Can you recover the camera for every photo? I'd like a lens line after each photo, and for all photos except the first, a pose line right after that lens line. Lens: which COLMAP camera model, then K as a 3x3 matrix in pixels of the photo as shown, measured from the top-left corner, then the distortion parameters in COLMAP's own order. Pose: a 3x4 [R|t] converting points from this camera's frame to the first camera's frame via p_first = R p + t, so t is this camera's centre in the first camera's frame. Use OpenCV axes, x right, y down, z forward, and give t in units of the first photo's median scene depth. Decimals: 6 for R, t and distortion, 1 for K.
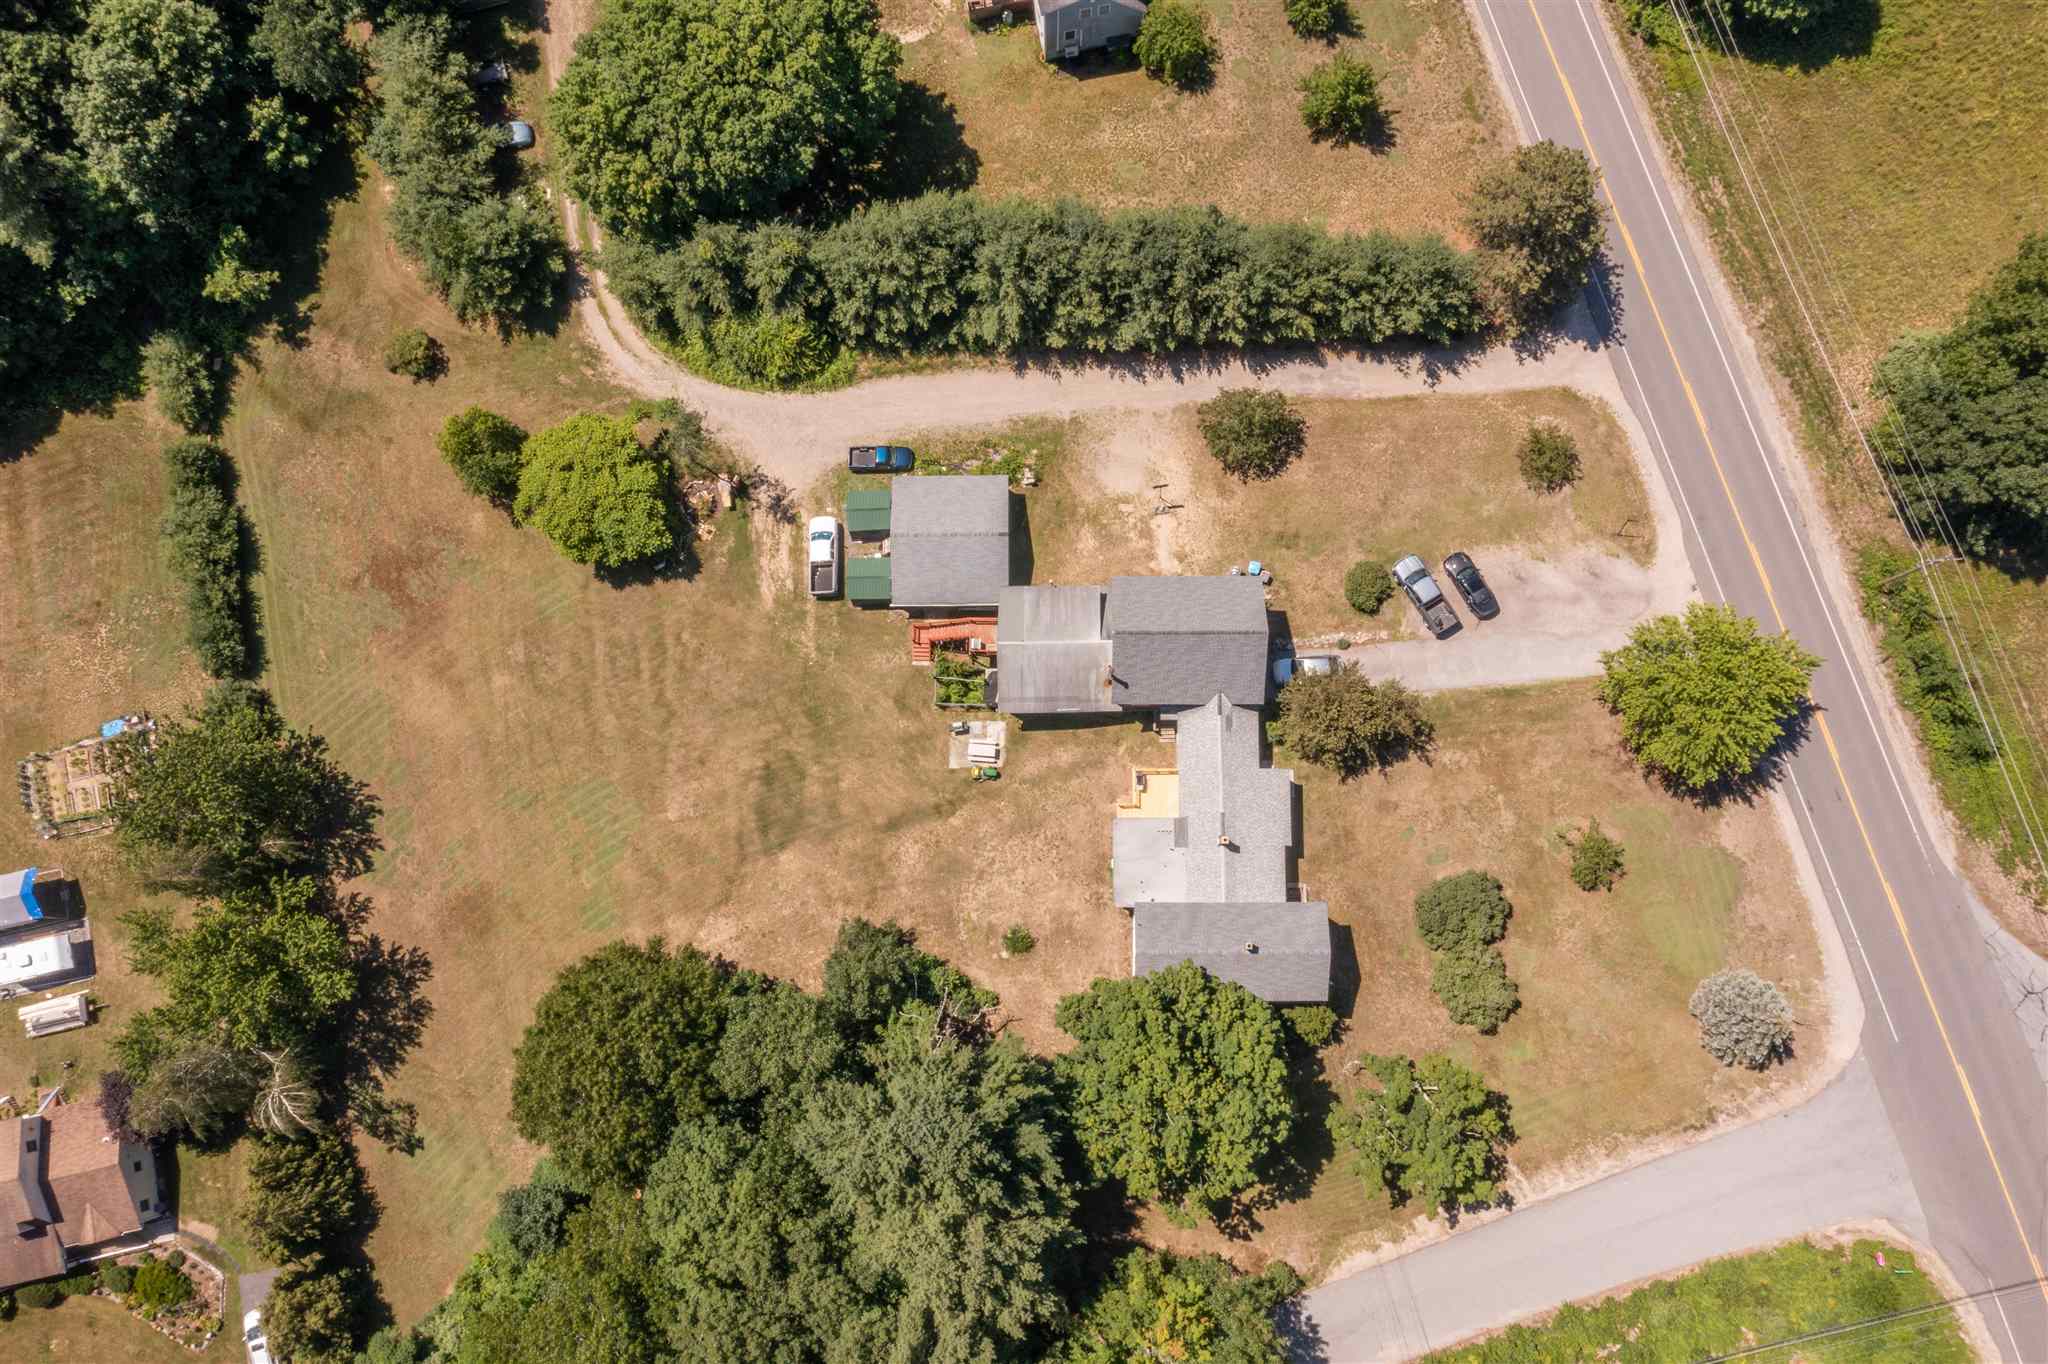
lens RADIAL K [[1630.7, 0, 1024.0], [0, 1630.7, 682.0], [0, 0, 1]] dist [0.006284, 0.003804]
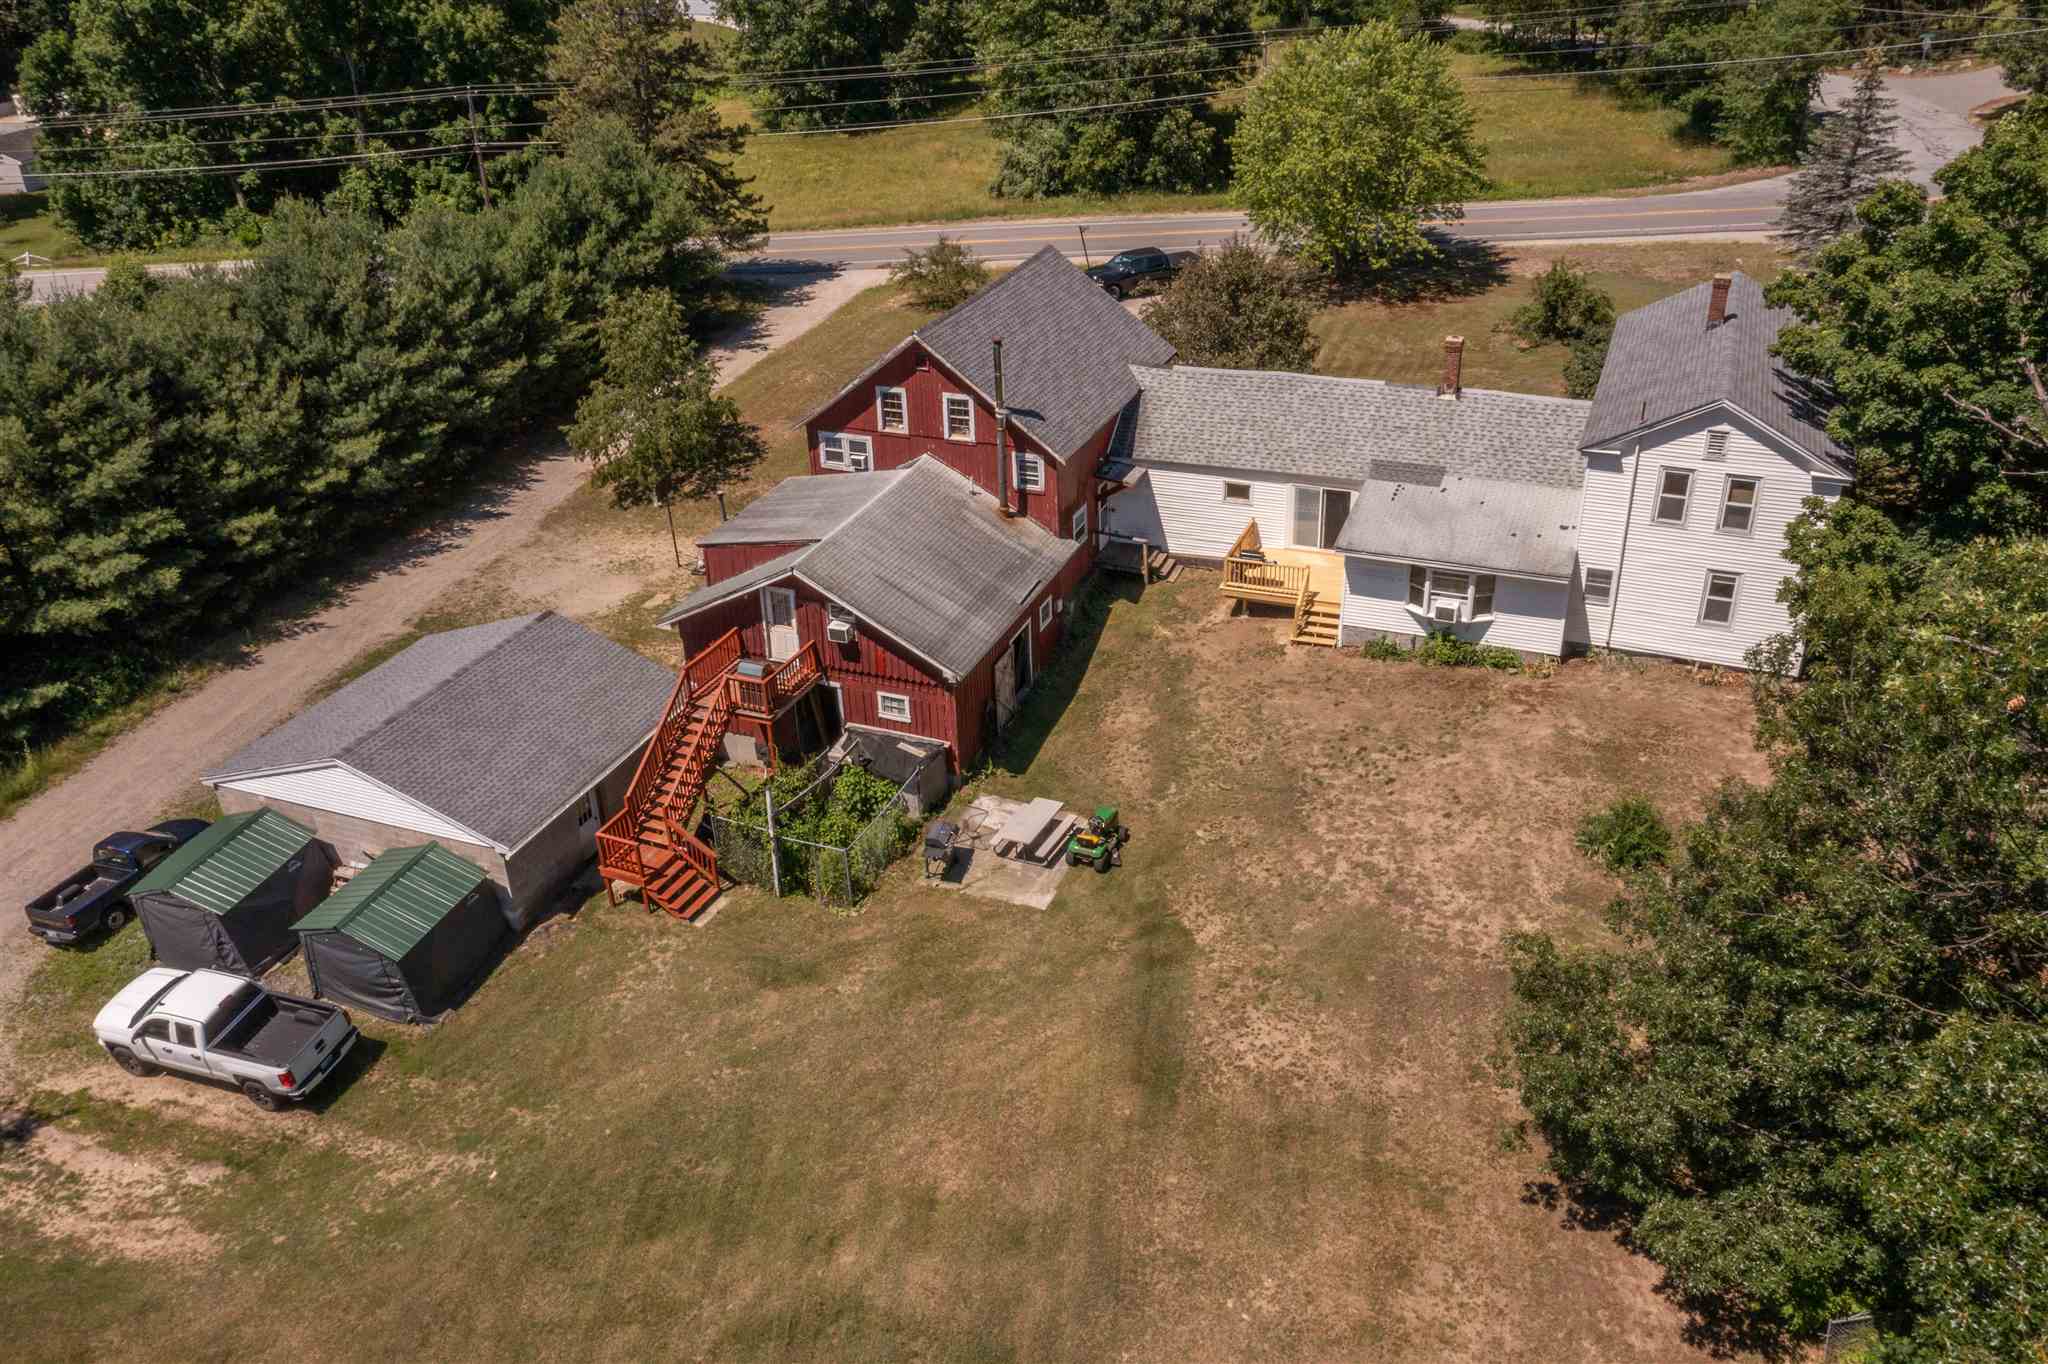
lens RADIAL K [[1591.0, 0, 1024.0], [0, 1591.0, 682.0], [0, 0, 1]] dist [-0.002370, 0.002552]
pose [[0.377891, -0.429556, 0.820170, -0.281648], [0.916232, 0.300859, -0.264579, 0.116616], [-0.133104, 0.851449, 0.507265, 0.786929]]
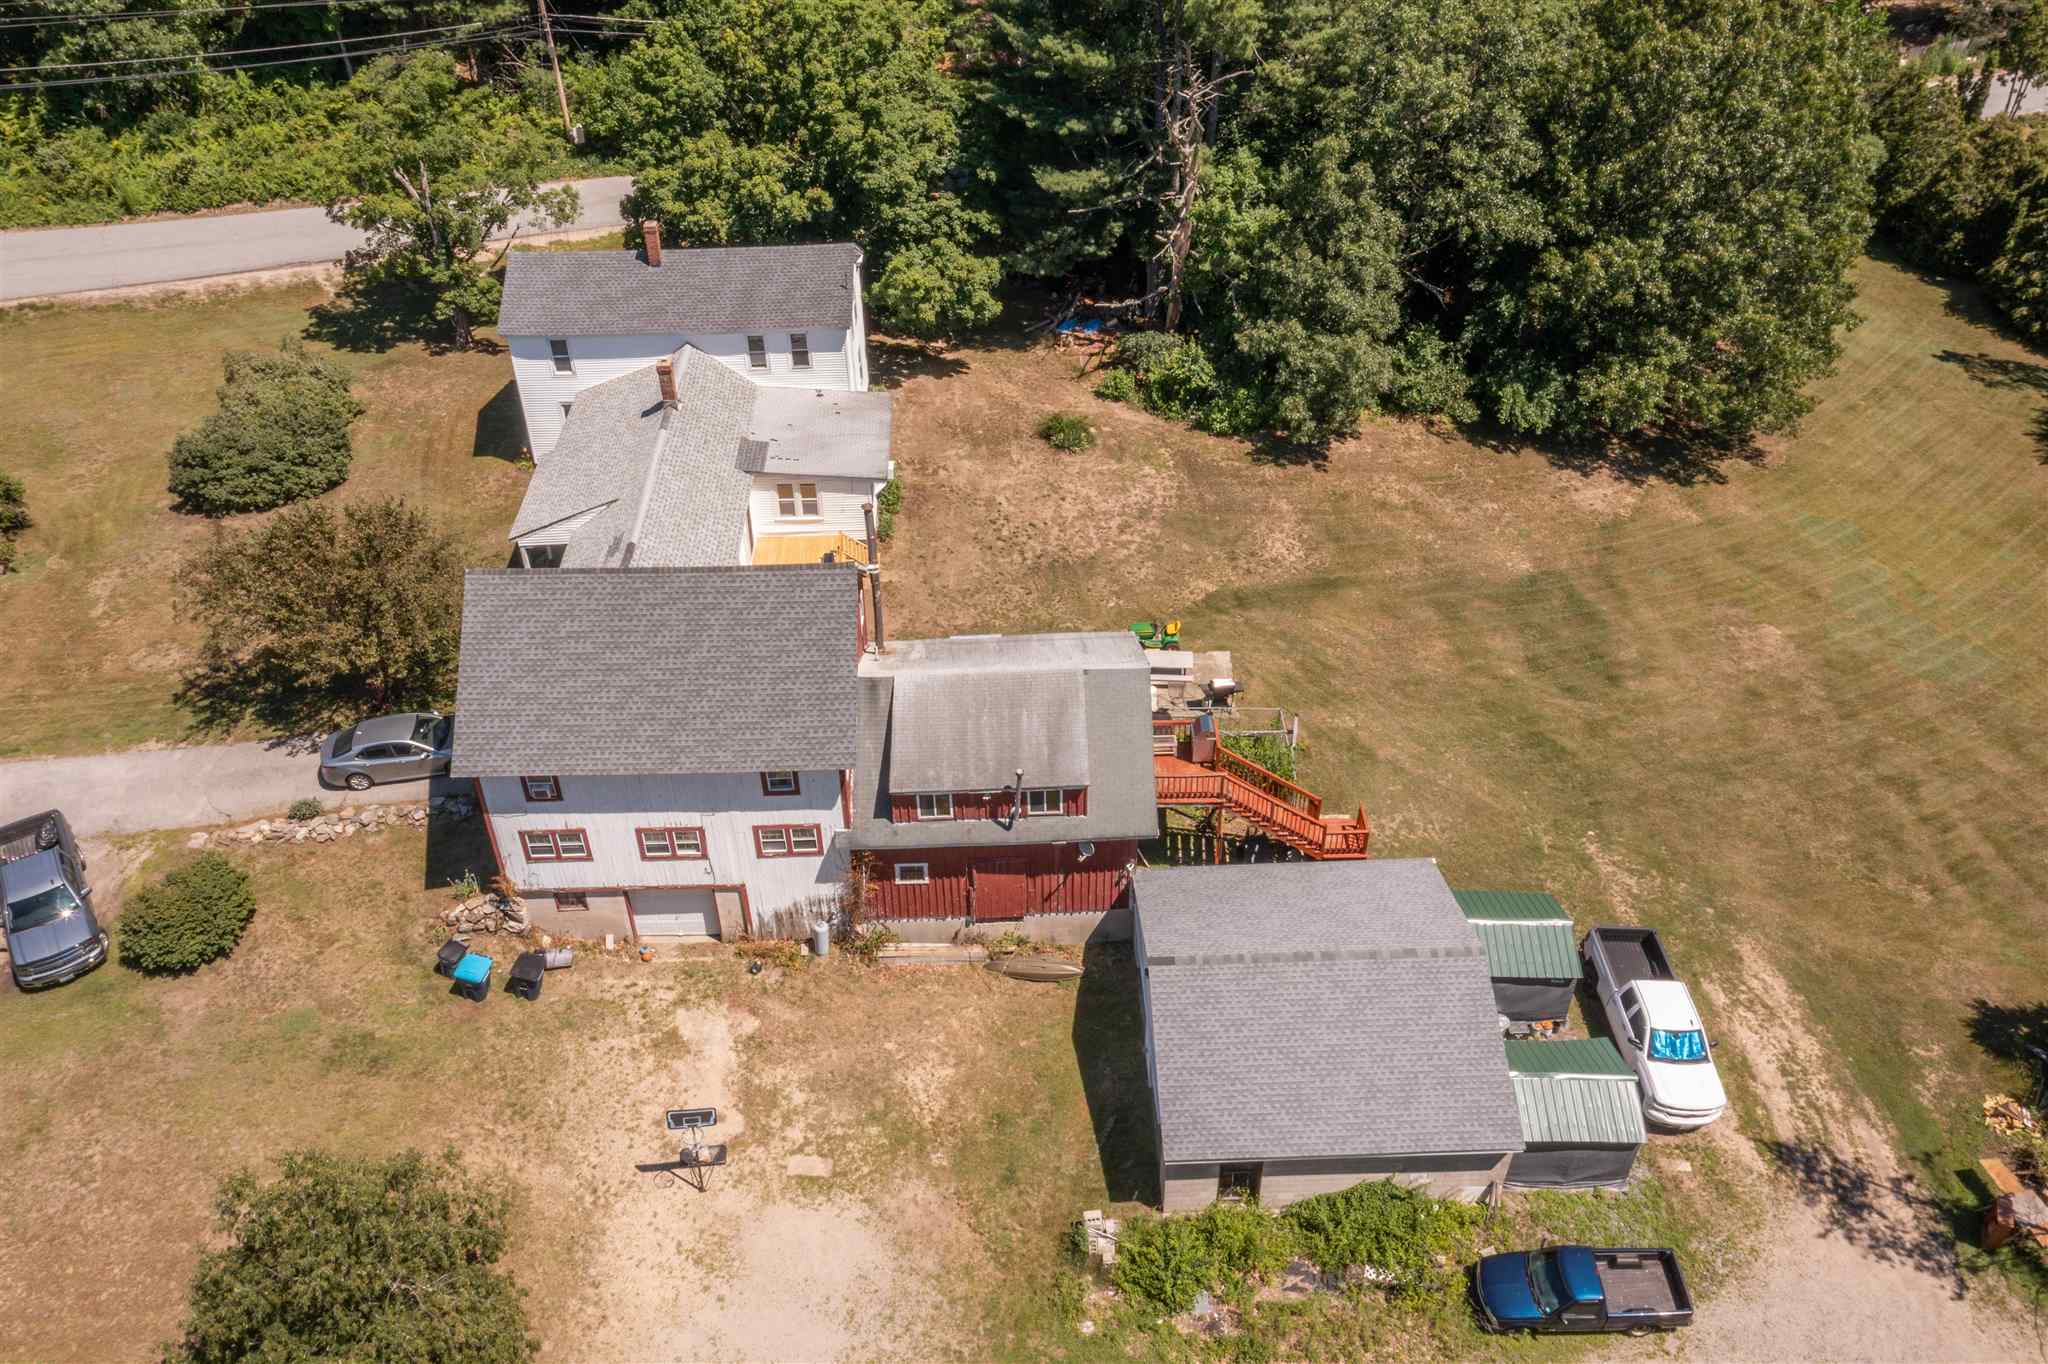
lens RADIAL K [[1630.7, 0, 1024.0], [0, 1630.7, 682.0], [0, 0, 1]] dist [0.006284, 0.003804]
pose [[-0.998907, 0.046473, 0.005098, 0.011591], [-0.018407, -0.491172, 0.870868, -0.357992], [0.042976, 0.869822, 0.491491, 0.757122]]
